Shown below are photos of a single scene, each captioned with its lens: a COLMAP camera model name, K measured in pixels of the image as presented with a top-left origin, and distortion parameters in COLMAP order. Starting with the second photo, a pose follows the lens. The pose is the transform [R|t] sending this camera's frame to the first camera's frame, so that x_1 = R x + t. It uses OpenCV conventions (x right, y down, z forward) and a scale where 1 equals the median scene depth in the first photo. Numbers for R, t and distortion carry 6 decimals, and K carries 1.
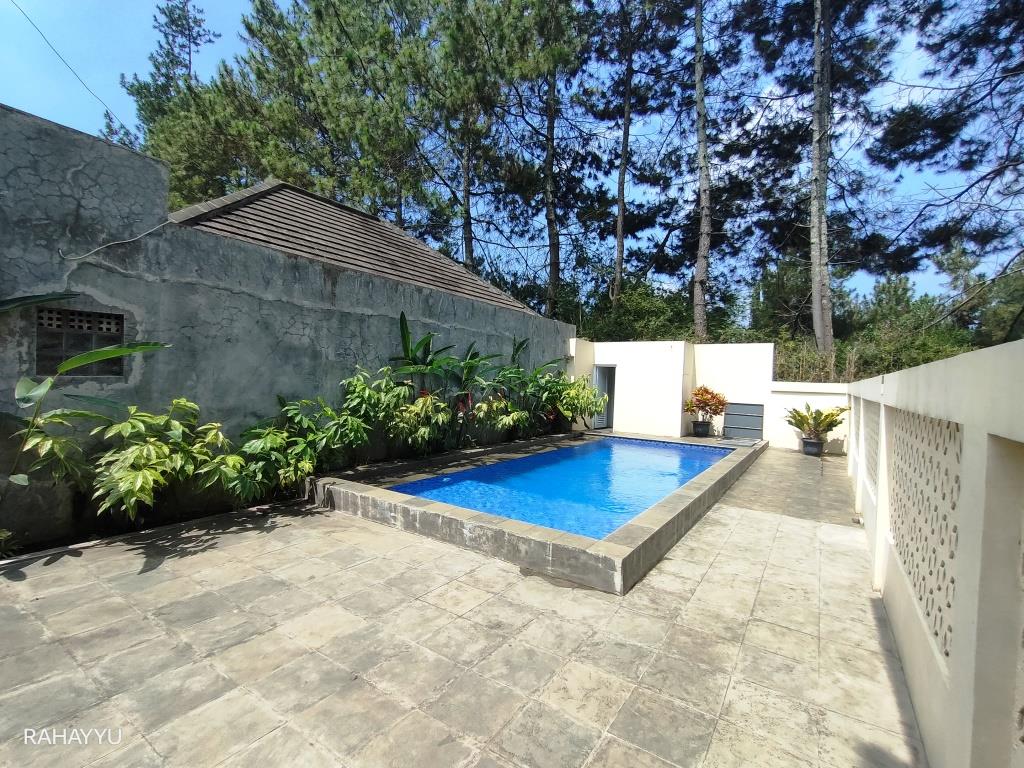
lens RADIAL K [[470.9, 0, 512.8], [0, 470.9, 387.9], [0, 0, 1]] dist [-0.001459, 0.001028]
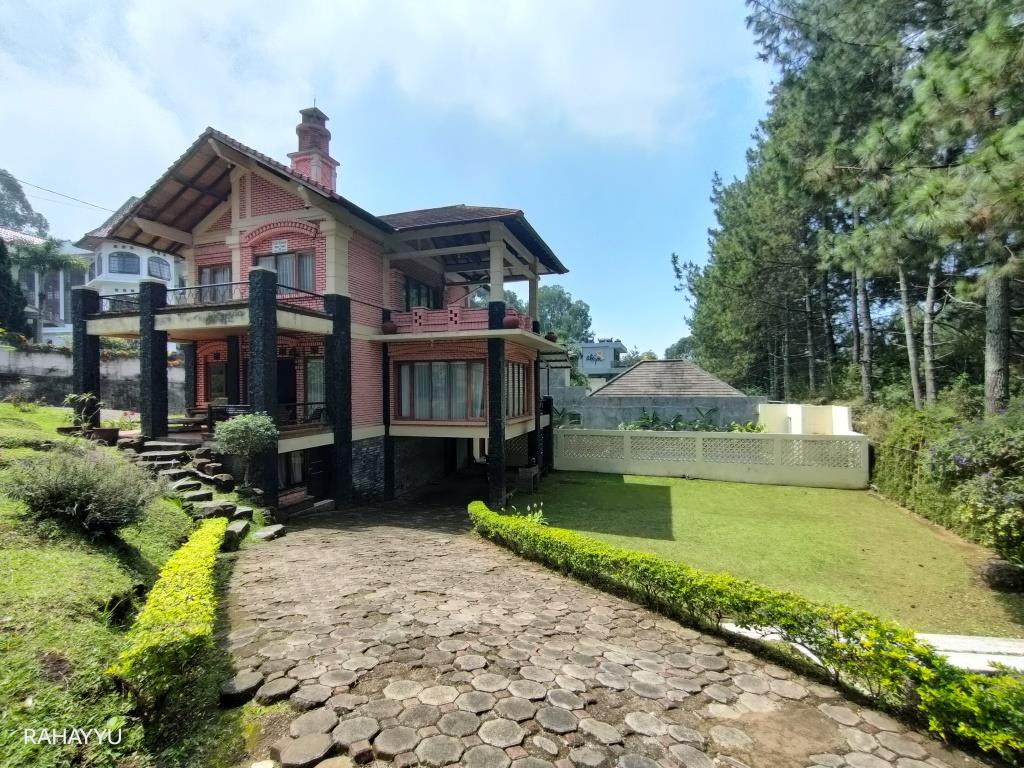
lens RADIAL K [[470.9, 0, 509.6], [0, 470.9, 388.0], [0, 0, 1]] dist [-0.001459, 0.001028]
pose [[0.267859, -0.034820, -0.962829, 1.928915], [-0.004431, 0.999292, -0.037372, -0.104153], [0.963448, 0.014277, 0.267515, -0.603804]]
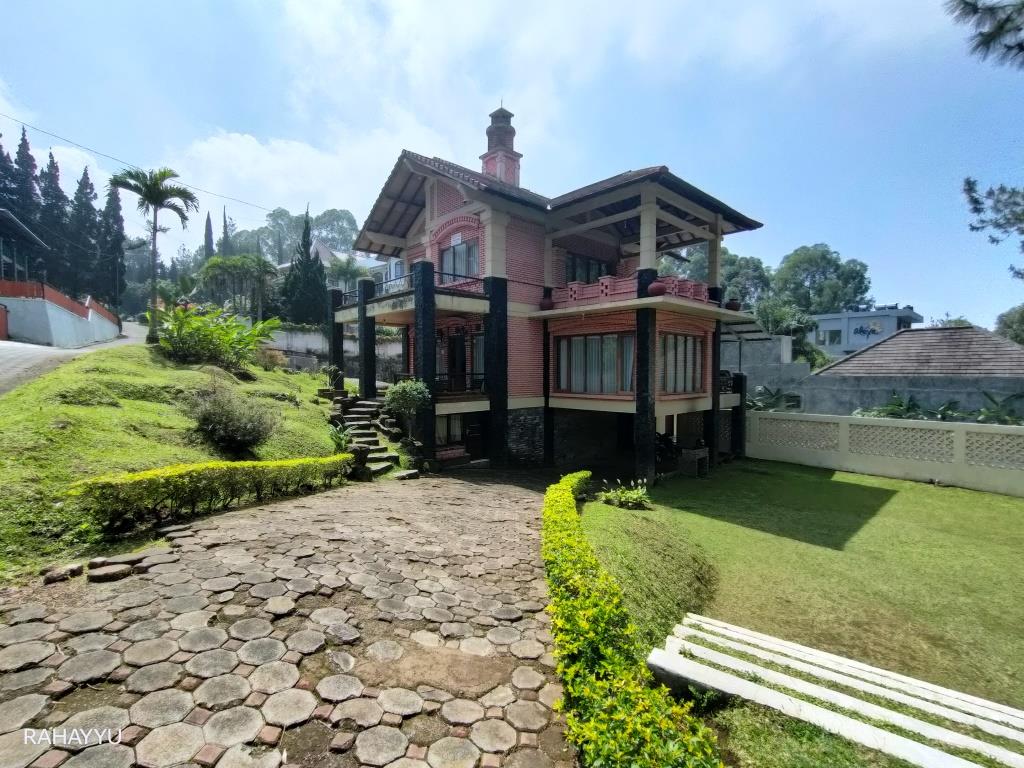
lens RADIAL K [[470.9, 0, 509.0], [0, 470.9, 387.2], [0, 0, 1]] dist [-0.001459, 0.001028]
pose [[-0.238668, 0.001409, -0.971100, 1.950258], [-0.026536, 0.999616, 0.007973, -0.083578], [0.970739, 0.027672, -0.238539, -0.334812]]
